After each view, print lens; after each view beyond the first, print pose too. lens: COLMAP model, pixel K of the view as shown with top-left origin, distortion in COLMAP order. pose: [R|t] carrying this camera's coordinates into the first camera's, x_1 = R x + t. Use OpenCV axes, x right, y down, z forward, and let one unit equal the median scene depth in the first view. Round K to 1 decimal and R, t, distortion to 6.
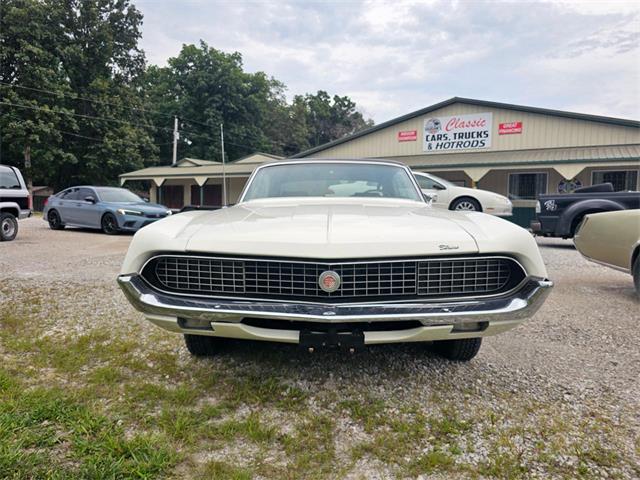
lens RADIAL K [[434.5, 0, 315.2], [0, 434.5, 241.1], [0, 0, 1]] dist [0.047640, -0.039435]
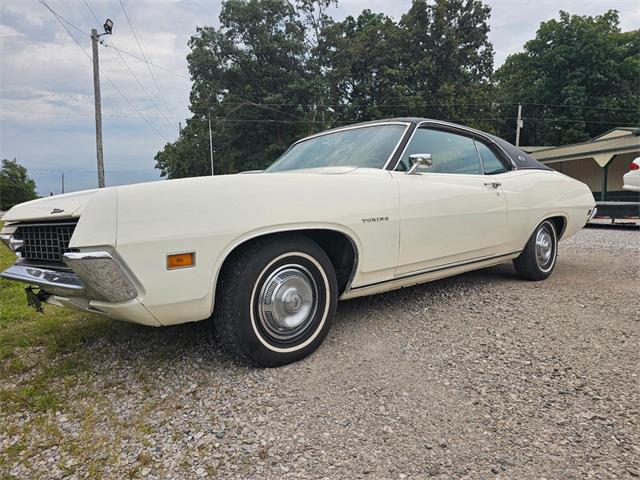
lens RADIAL K [[434.5, 0, 318.0], [0, 434.5, 236.0], [0, 0, 1]] dist [0.047640, -0.039435]
pose [[0.690696, 0.019973, -0.722869, 0.130121], [-0.021193, 0.999748, 0.007374, 0.003920], [0.722835, 0.010226, 0.690945, 0.069385]]
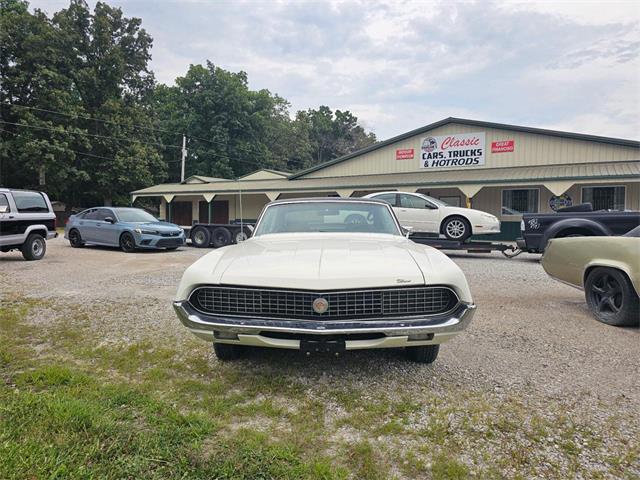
lens RADIAL K [[434.5, 0, 311.9], [0, 434.5, 235.0], [0, 0, 1]] dist [0.047640, -0.039435]
pose [[0.999839, -0.007581, -0.016243, 0.003054], [0.006975, 0.999289, -0.037043, -0.009069], [0.016512, 0.036924, 0.999182, -0.046427]]
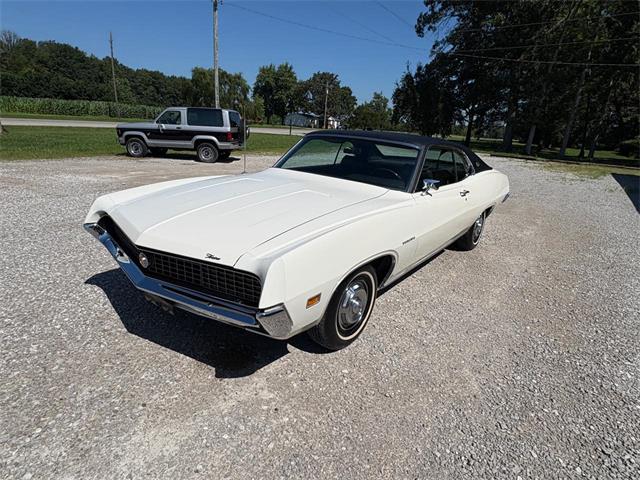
lens RADIAL K [[368.4, 0, 318.6], [0, 368.4, 240.1], [0, 0, 1]] dist [-0.003719, 0.001855]
pose [[-0.082289, 0.274452, -0.958073, 0.248874], [-0.138492, 0.948857, 0.283707, -0.076896], [0.986939, 0.156032, -0.040071, 0.700927]]
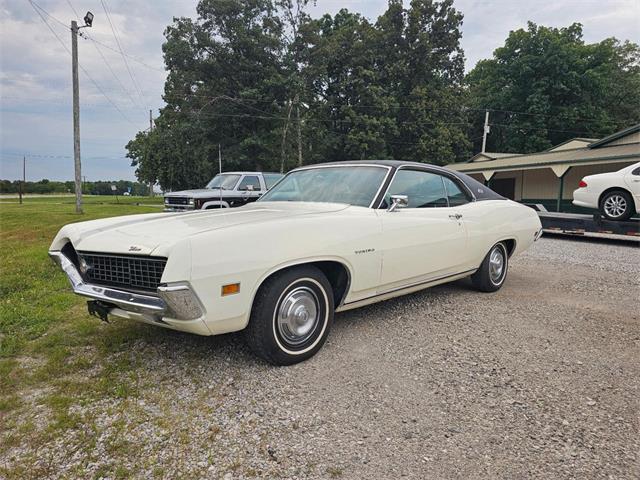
lens RADIAL K [[434.5, 0, 315.7], [0, 434.5, 235.9], [0, 0, 1]] dist [0.047640, -0.039435]
pose [[0.734901, 0.051117, -0.676246, 0.145300], [-0.049699, 0.998533, 0.021469, -0.007775], [0.676351, 0.017831, 0.736363, 0.038621]]
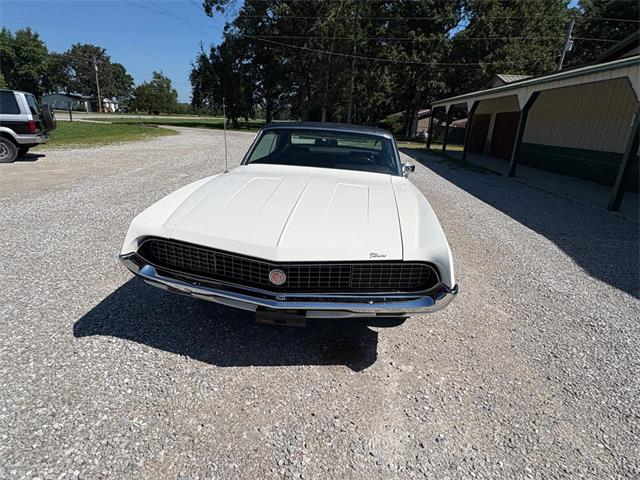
lens RADIAL K [[368.4, 0, 320.4], [0, 368.4, 240.9], [0, 0, 1]] dist [-0.003719, 0.001855]
pose [[0.446061, 0.282696, -0.849184, 0.238668], [-0.110480, 0.958941, 0.261201, -0.070523], [0.888158, -0.022694, 0.458978, 0.617463]]
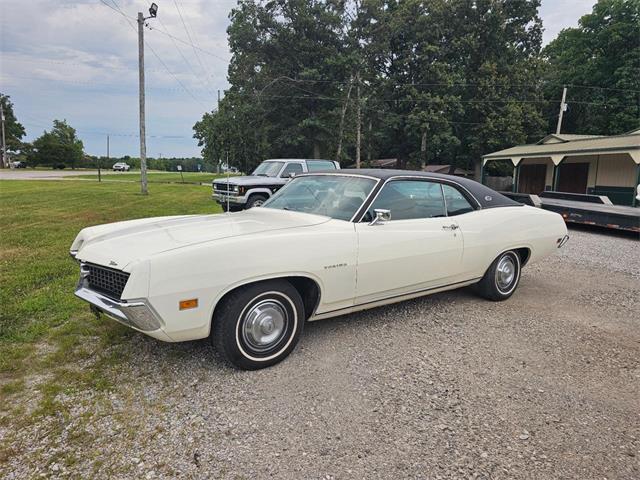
lens RADIAL K [[434.5, 0, 310.4], [0, 434.5, 233.8], [0, 0, 1]] dist [0.047640, -0.039435]
pose [[0.619302, 0.105664, -0.778011, 0.172487], [-0.073487, 0.994354, 0.076550, -0.023421], [0.781707, 0.009766, 0.623570, 0.055591]]
